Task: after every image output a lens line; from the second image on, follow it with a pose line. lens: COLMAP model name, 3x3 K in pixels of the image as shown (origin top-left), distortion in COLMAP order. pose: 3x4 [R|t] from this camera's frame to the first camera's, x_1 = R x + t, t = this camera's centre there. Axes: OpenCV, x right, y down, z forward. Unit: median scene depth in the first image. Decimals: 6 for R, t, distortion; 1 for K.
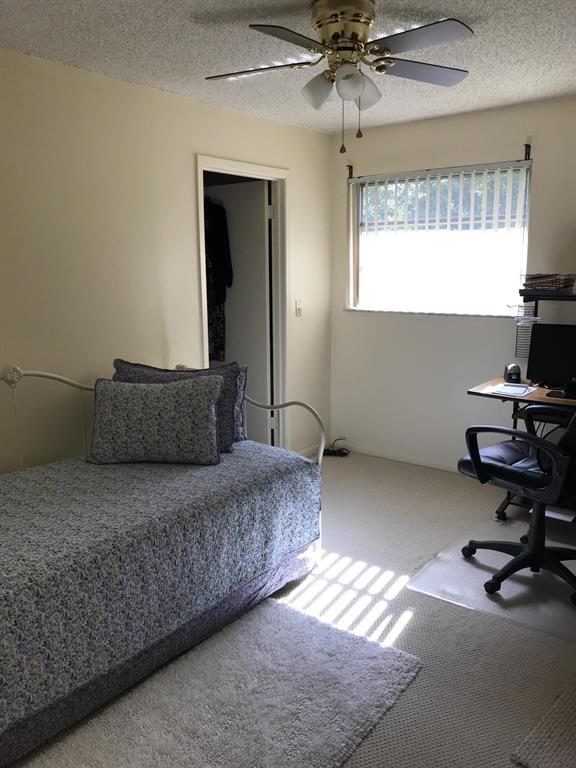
lens RADIAL K [[634.8, 0, 282.9], [0, 634.8, 381.8], [0, 0, 1]] dist [0.034742, -0.038336]
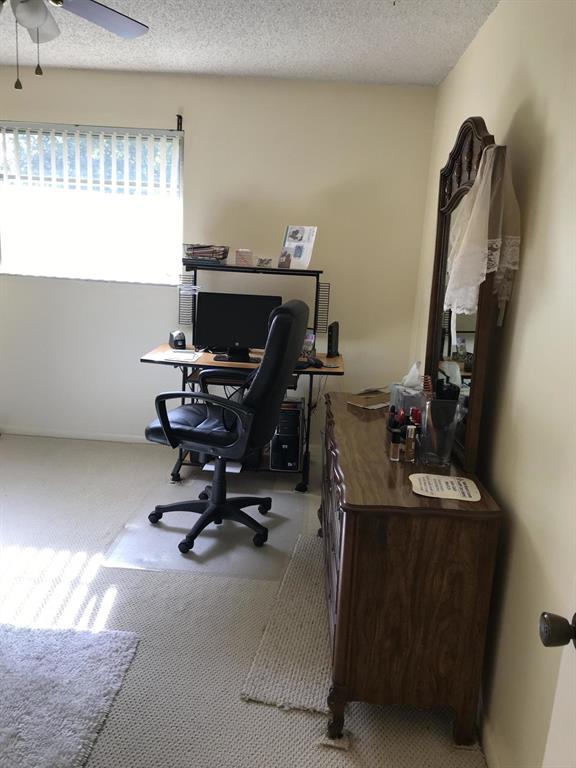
lens RADIAL K [[634.8, 0, 285.5], [0, 634.8, 383.1], [0, 0, 1]] dist [0.034742, -0.038336]
pose [[0.823925, -0.069220, 0.562455, -0.097019], [0.039079, 0.997089, 0.065464, -0.004844], [-0.565350, -0.031957, 0.824232, 0.056383]]
